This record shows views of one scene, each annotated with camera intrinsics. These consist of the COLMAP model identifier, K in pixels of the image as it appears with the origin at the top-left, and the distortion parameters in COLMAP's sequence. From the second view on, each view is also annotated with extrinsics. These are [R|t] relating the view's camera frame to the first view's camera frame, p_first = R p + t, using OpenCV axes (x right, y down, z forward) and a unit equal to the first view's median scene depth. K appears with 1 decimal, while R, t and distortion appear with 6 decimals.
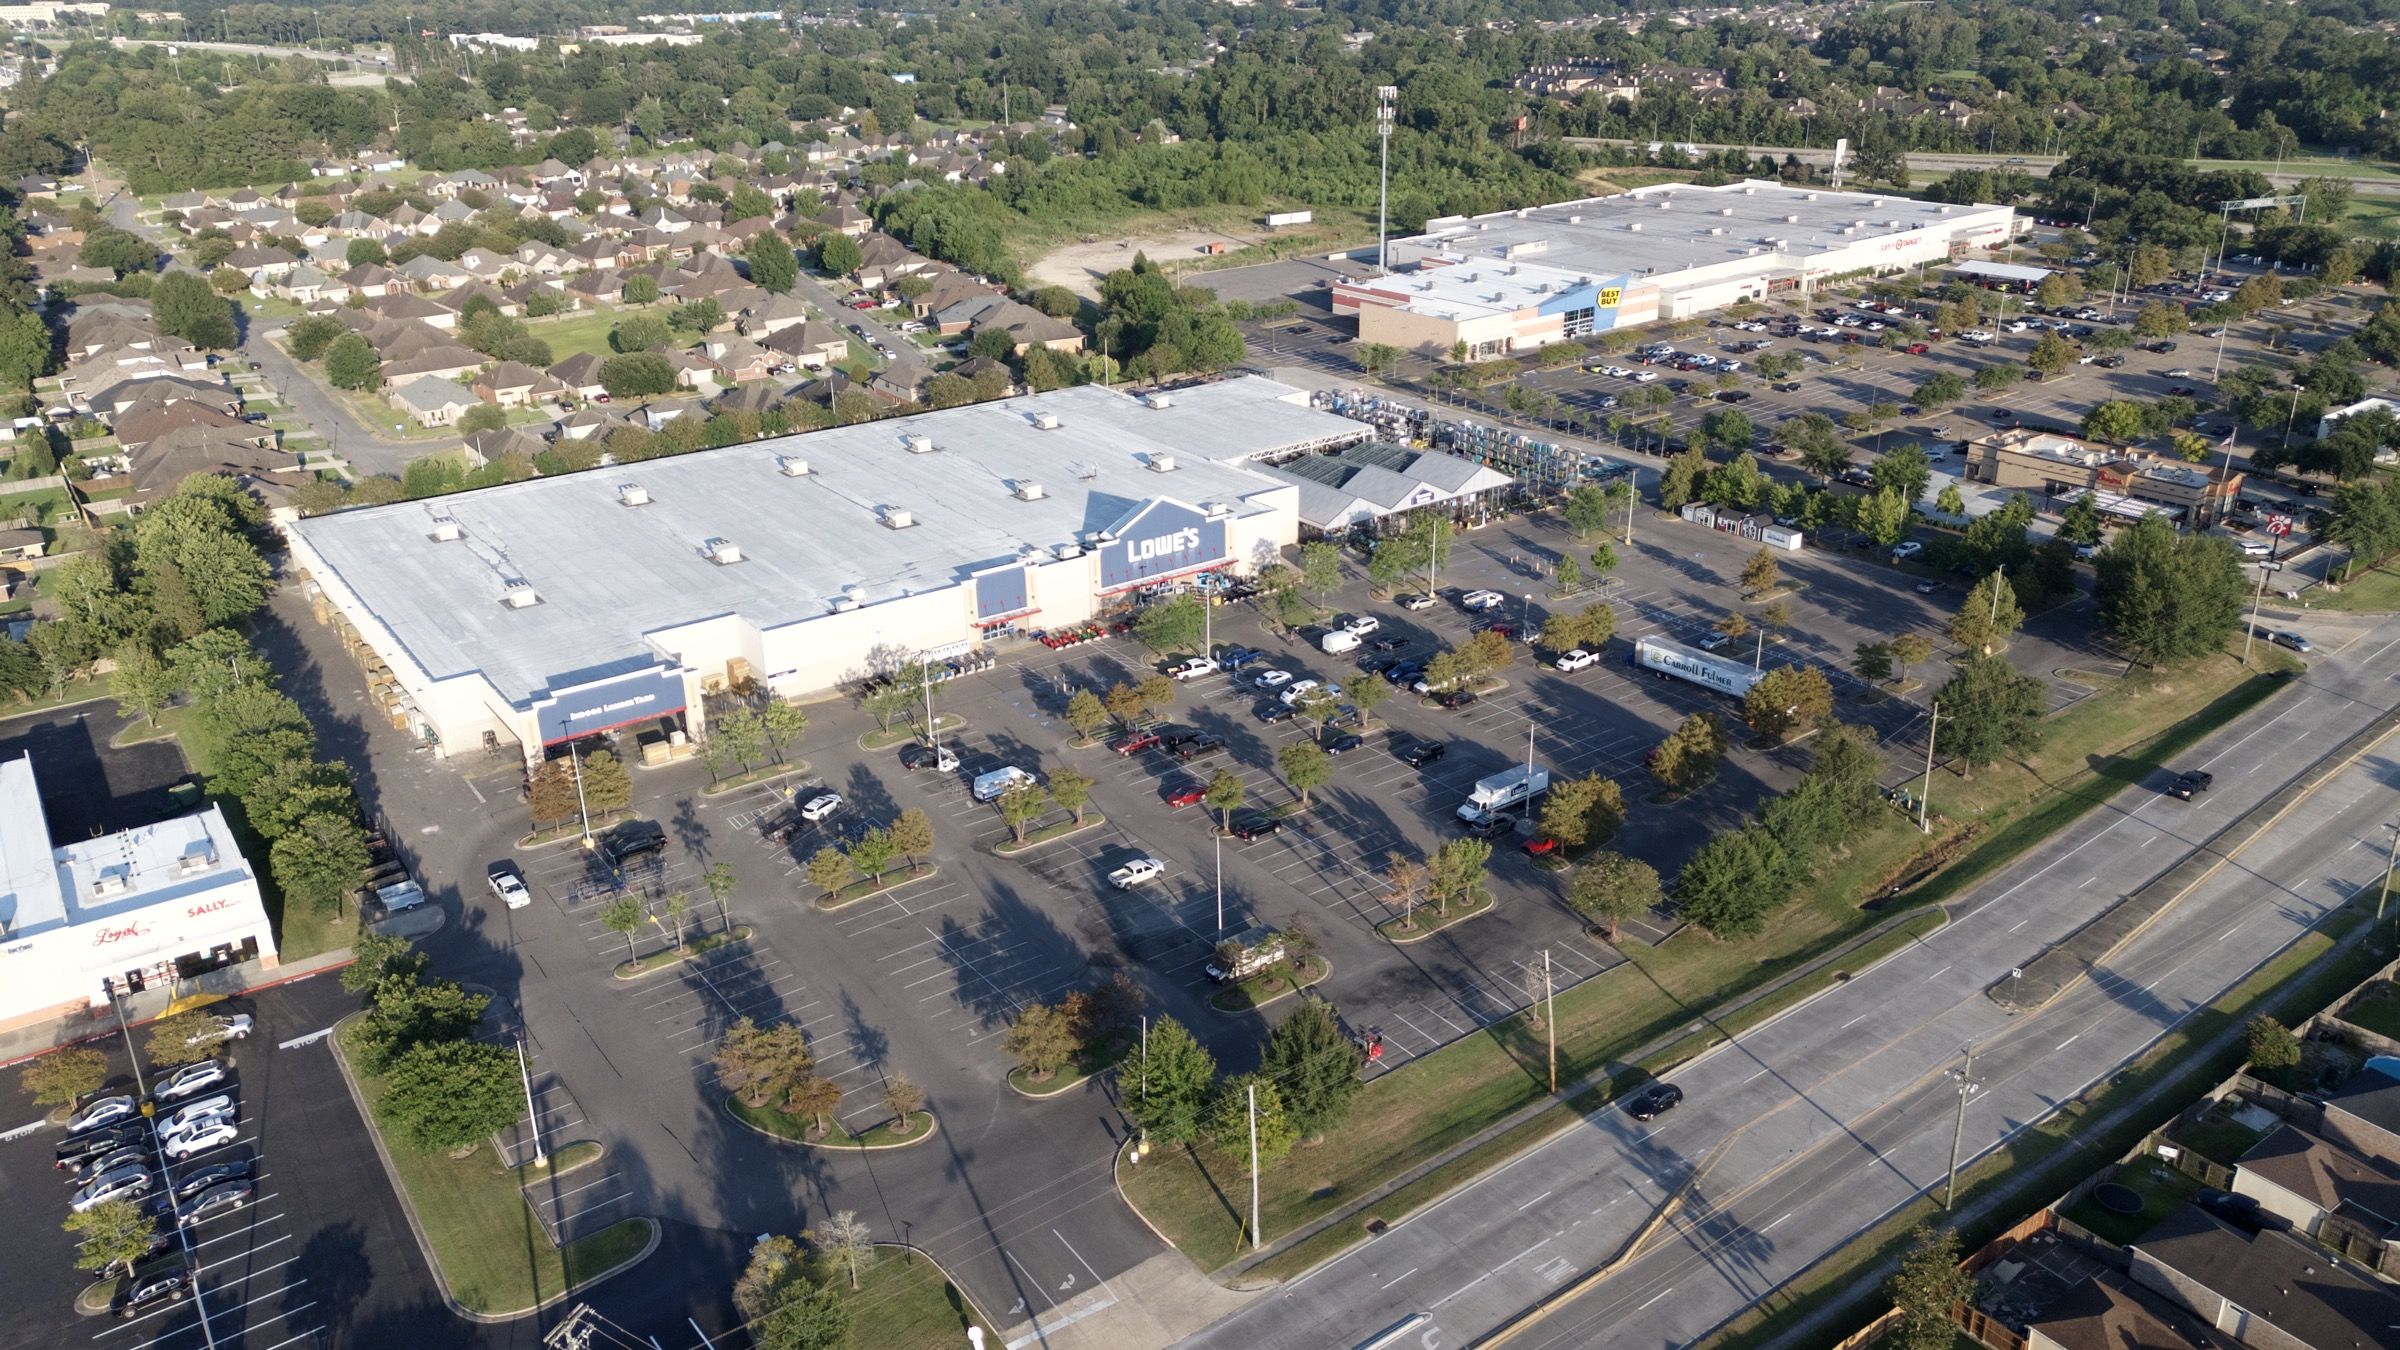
lens RADIAL K [[1780.1, 0, 1200.2], [0, 1780.1, 676.3], [0, 0, 1]] dist [0.057152, -0.038071]
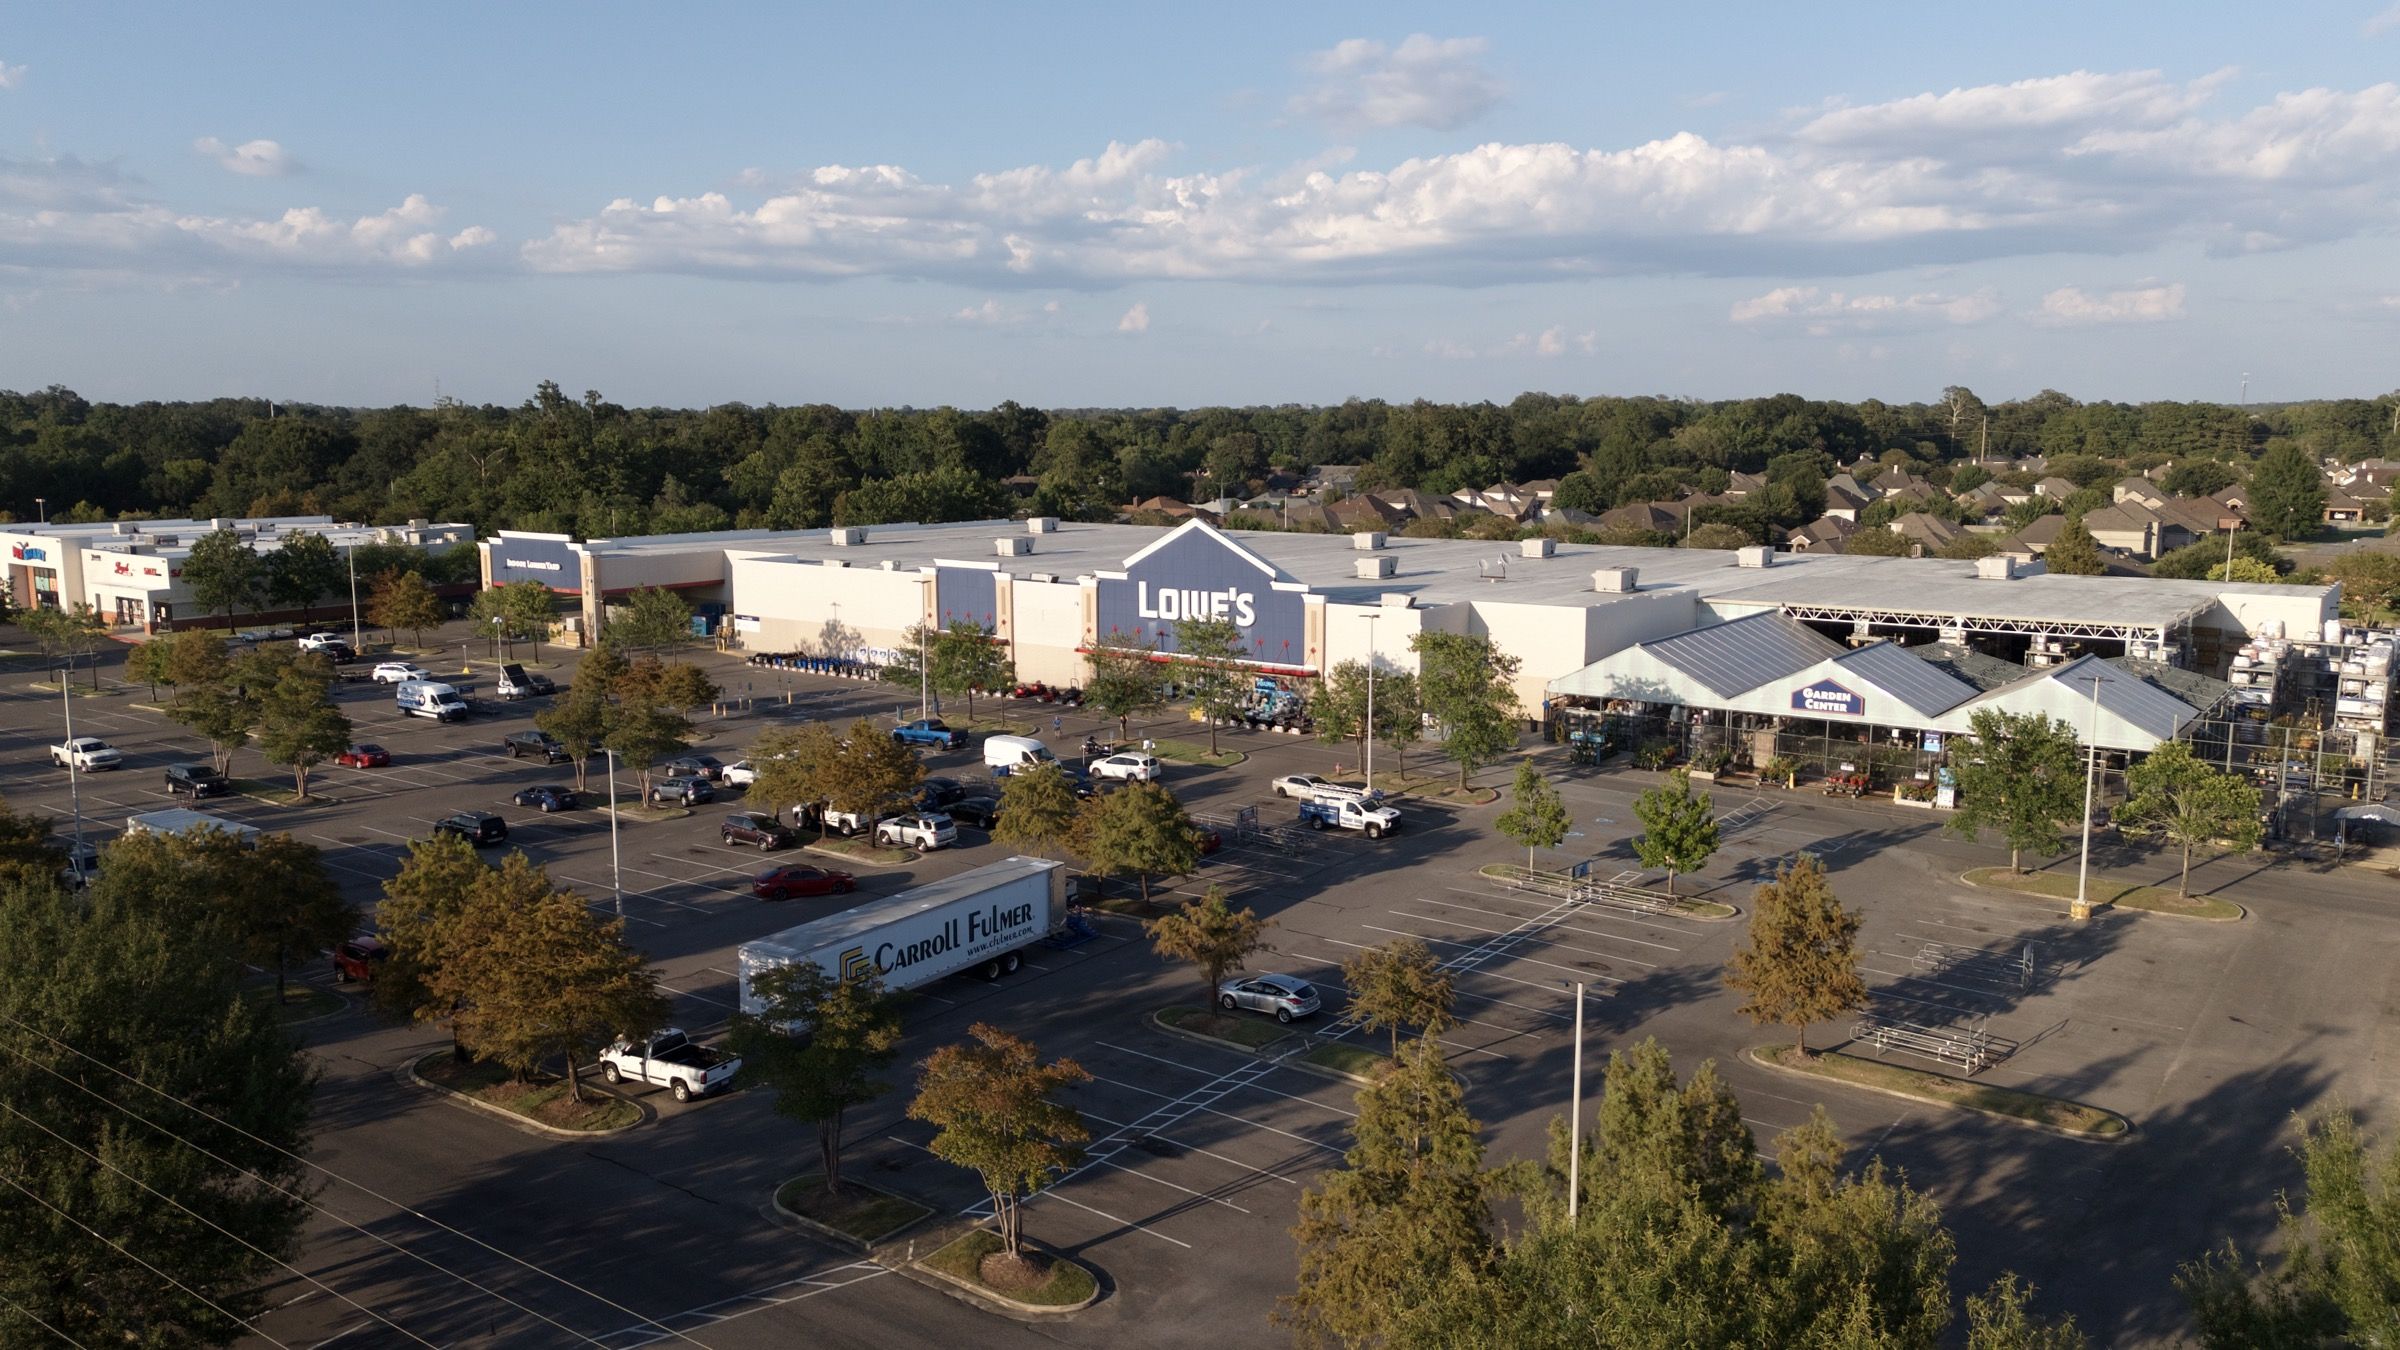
lens RADIAL K [[1780.1, 0, 1194.3], [0, 1780.1, 668.5], [0, 0, 1]] dist [0.057152, -0.038071]
pose [[0.291033, 0.152229, -0.944524, 0.575377], [-0.368712, 0.928843, 0.036092, -0.081021], [0.882809, 0.337754, 0.326452, 0.874013]]
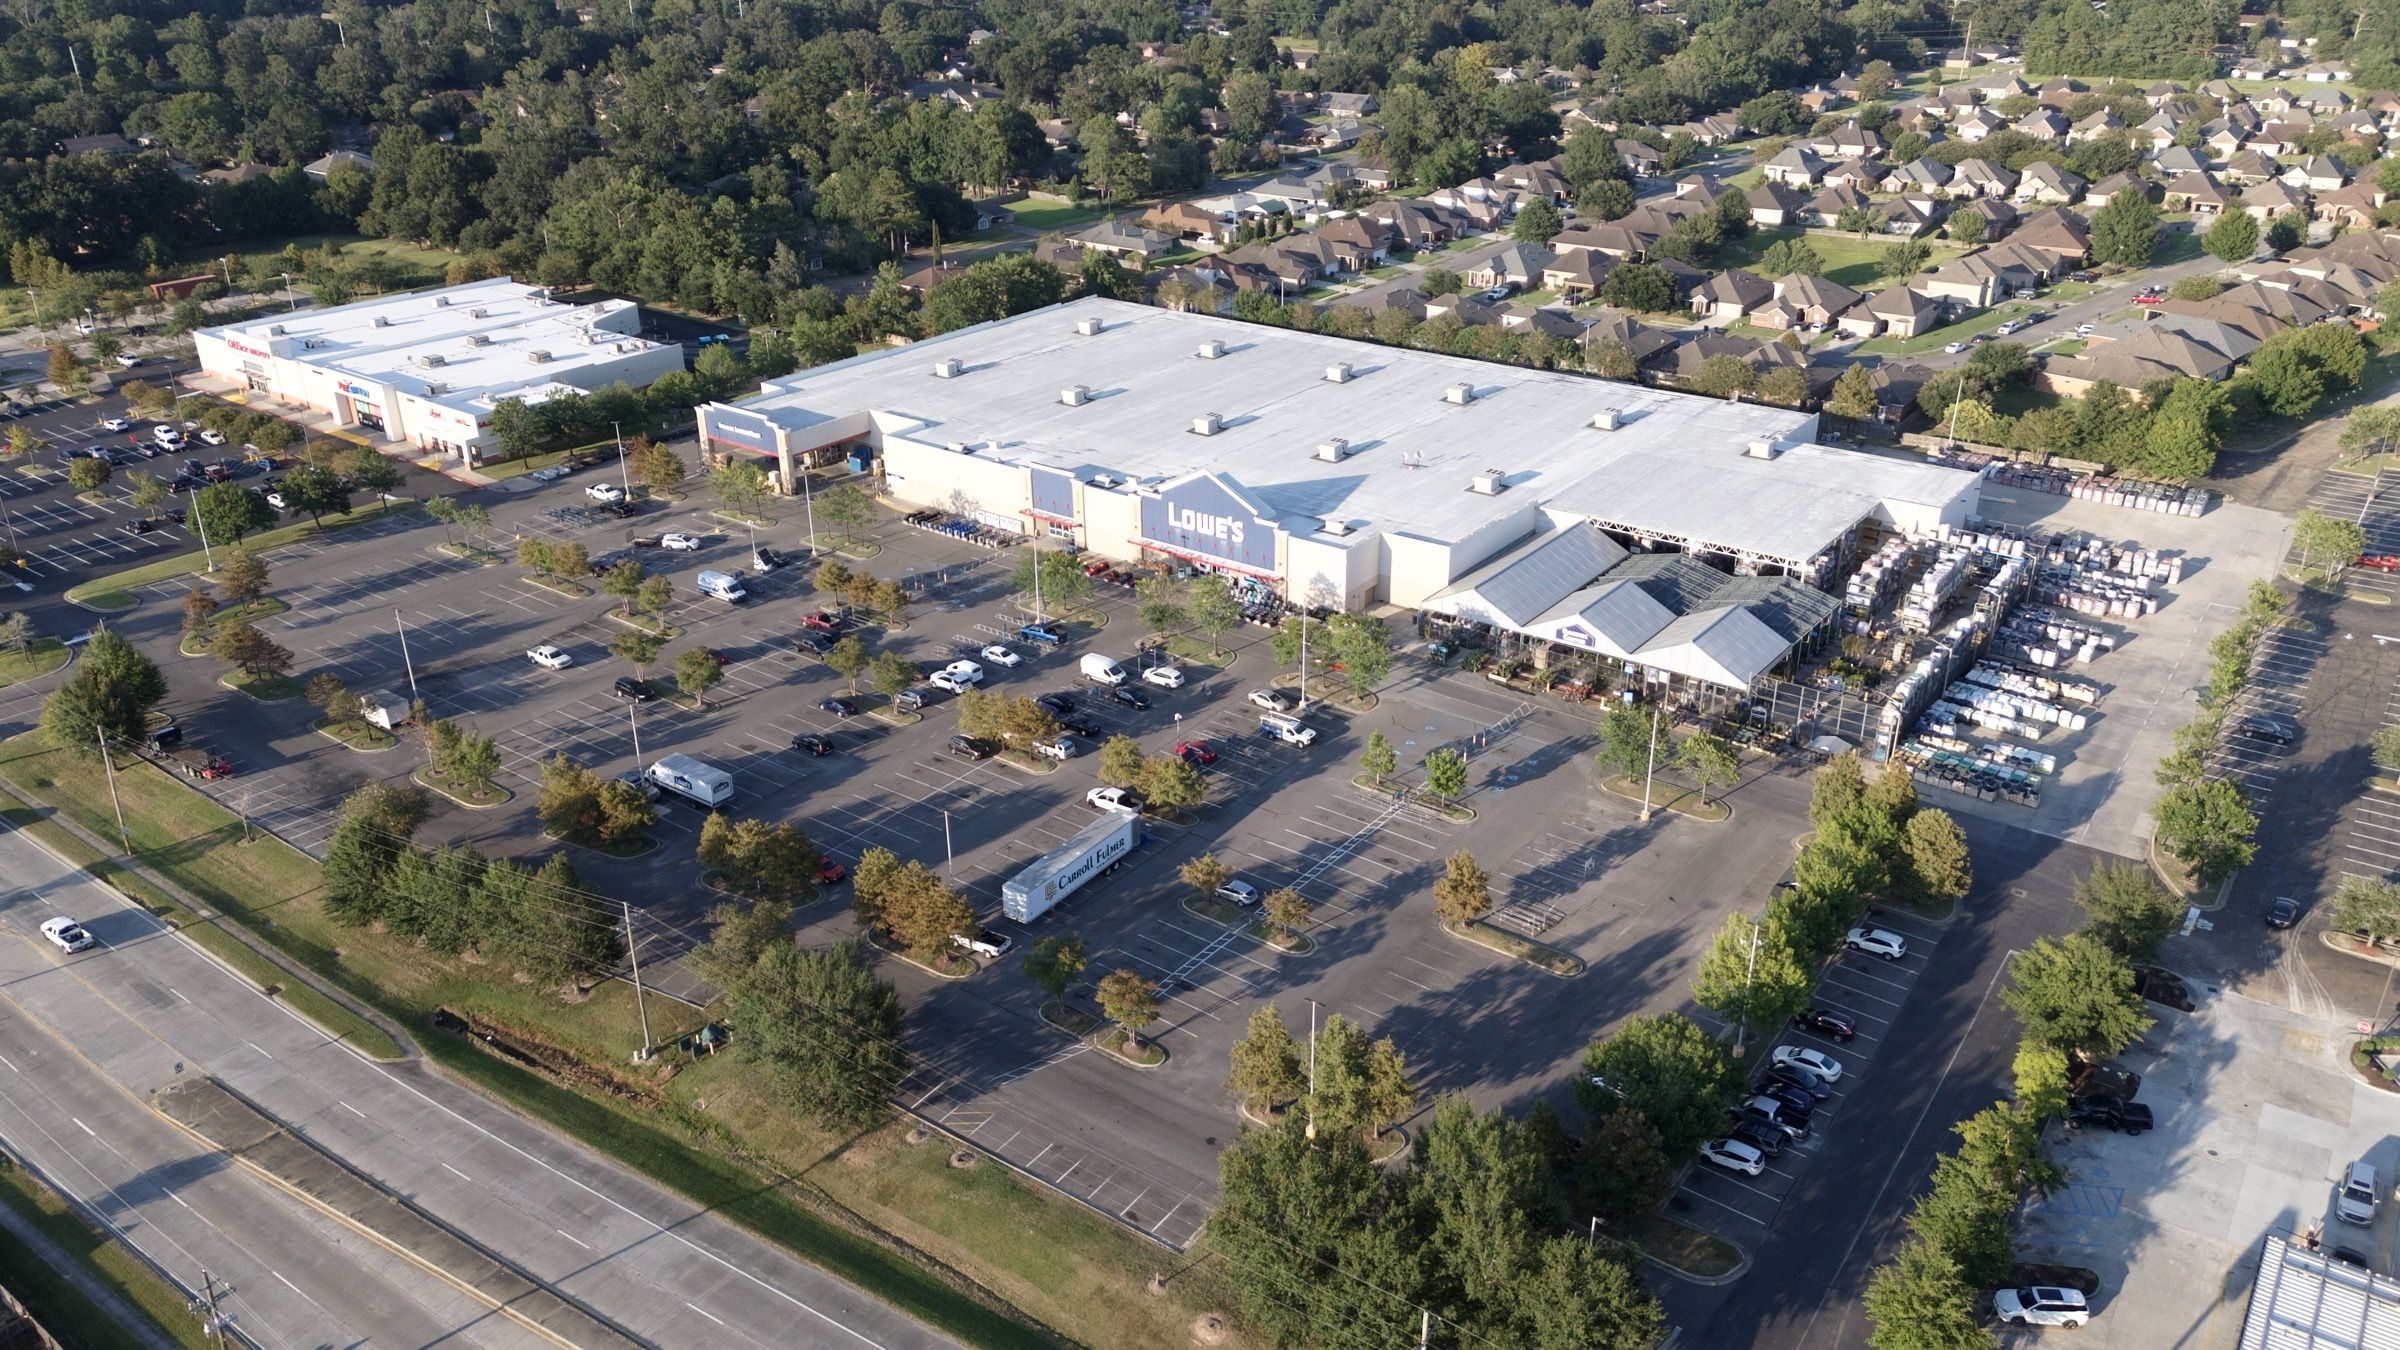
lens RADIAL K [[1780.1, 0, 1185.8], [0, 1780.1, 675.0], [0, 0, 1]] dist [0.057152, -0.038071]
pose [[0.276166, 0.414467, -0.867150, 0.851609], [-0.358011, 0.881669, 0.307389, -0.301248], [0.891942, 0.225559, 0.391870, 0.700346]]
